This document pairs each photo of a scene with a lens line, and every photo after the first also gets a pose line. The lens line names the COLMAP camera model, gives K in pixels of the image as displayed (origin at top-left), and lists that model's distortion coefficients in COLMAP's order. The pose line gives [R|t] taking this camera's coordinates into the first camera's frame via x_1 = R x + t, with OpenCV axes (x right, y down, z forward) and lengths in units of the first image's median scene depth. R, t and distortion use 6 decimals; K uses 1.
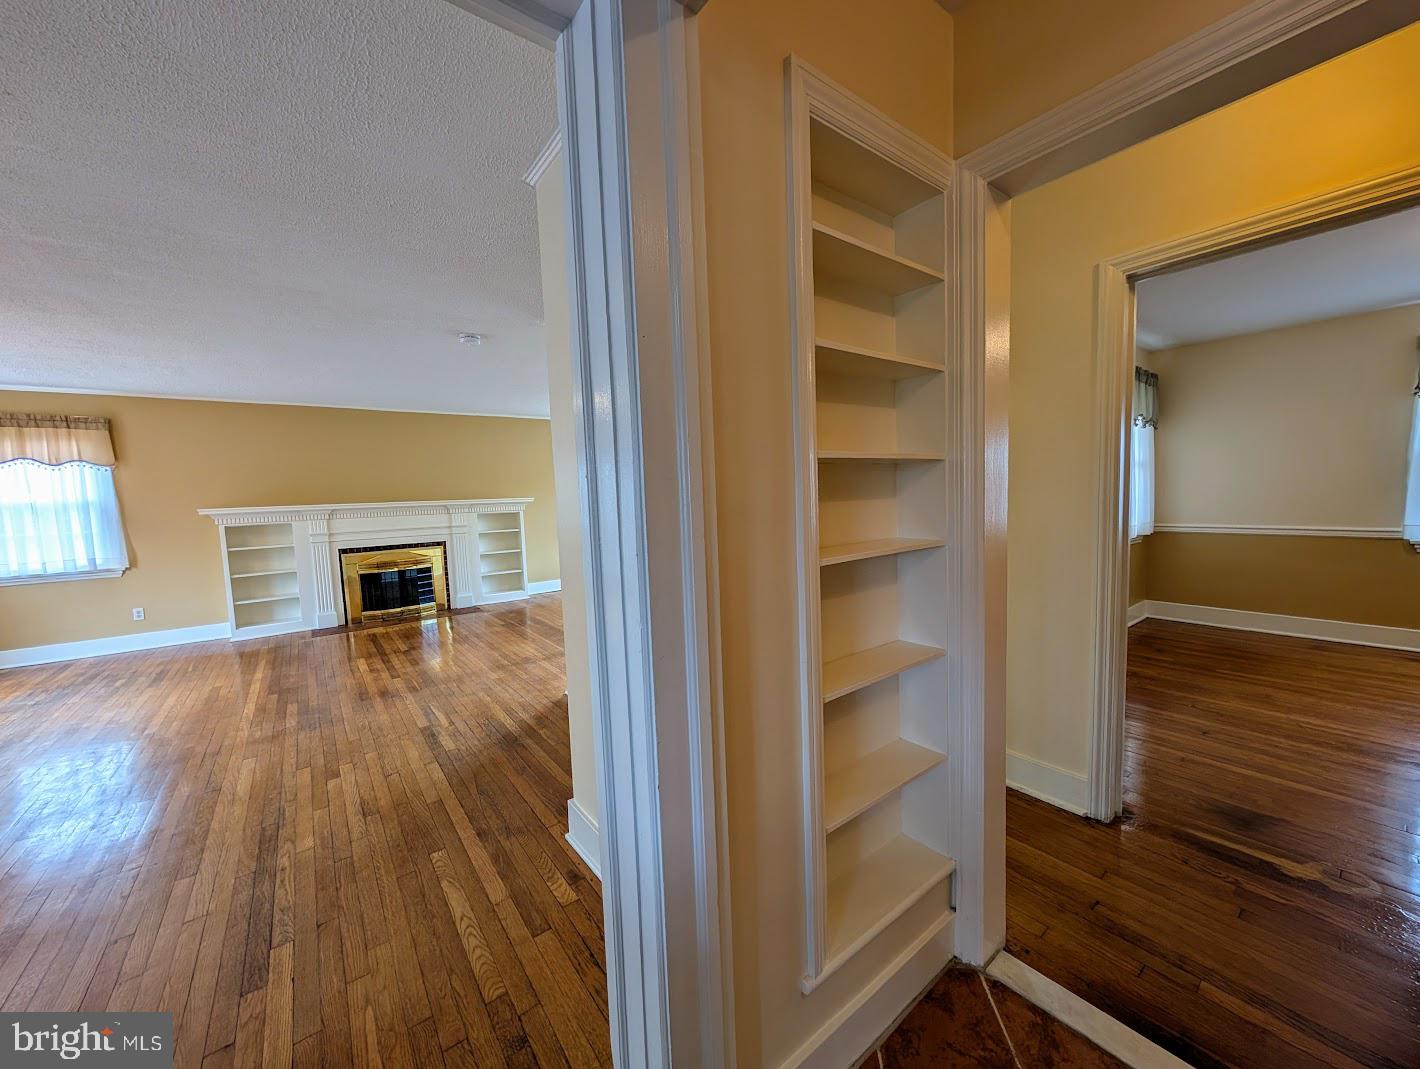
lens RADIAL K [[535.8, 0, 713.8], [0, 535.8, 538.3], [0, 0, 1]] dist [-0.001003, 0.000497]
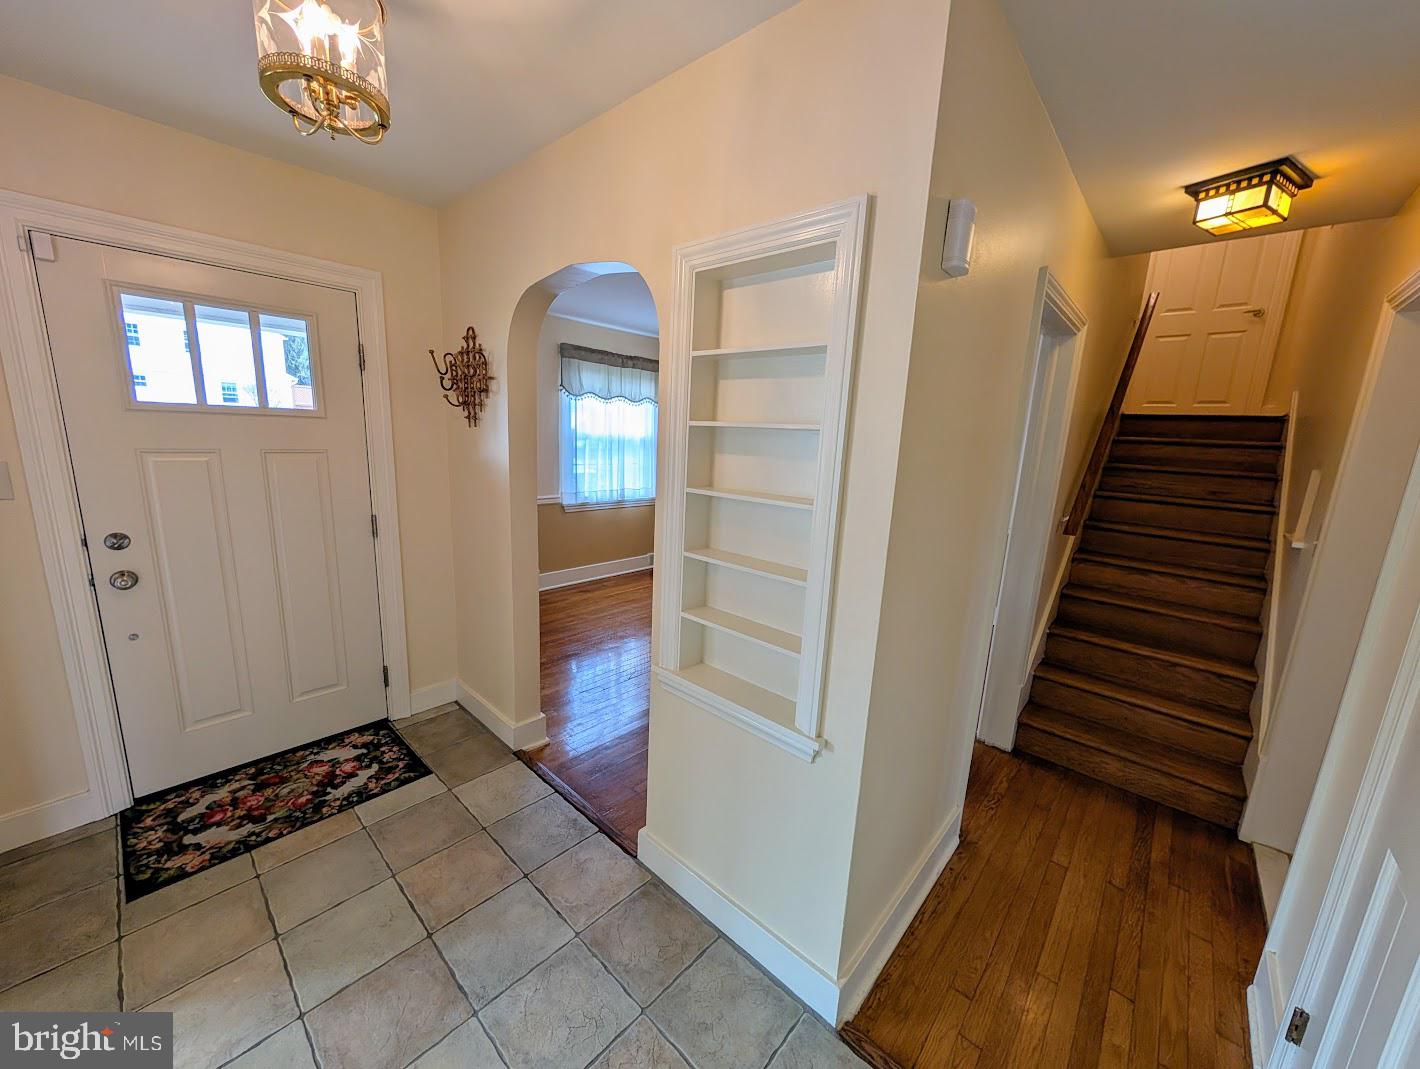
lens RADIAL K [[535.8, 0, 711.6], [0, 535.8, 539.8], [0, 0, 1]] dist [-0.001003, 0.000497]
pose [[-0.186912, -0.167792, 0.967941, -0.045183], [0.040399, 0.983159, 0.178232, -0.105530], [-0.981546, 0.072417, -0.176985, 0.718574]]
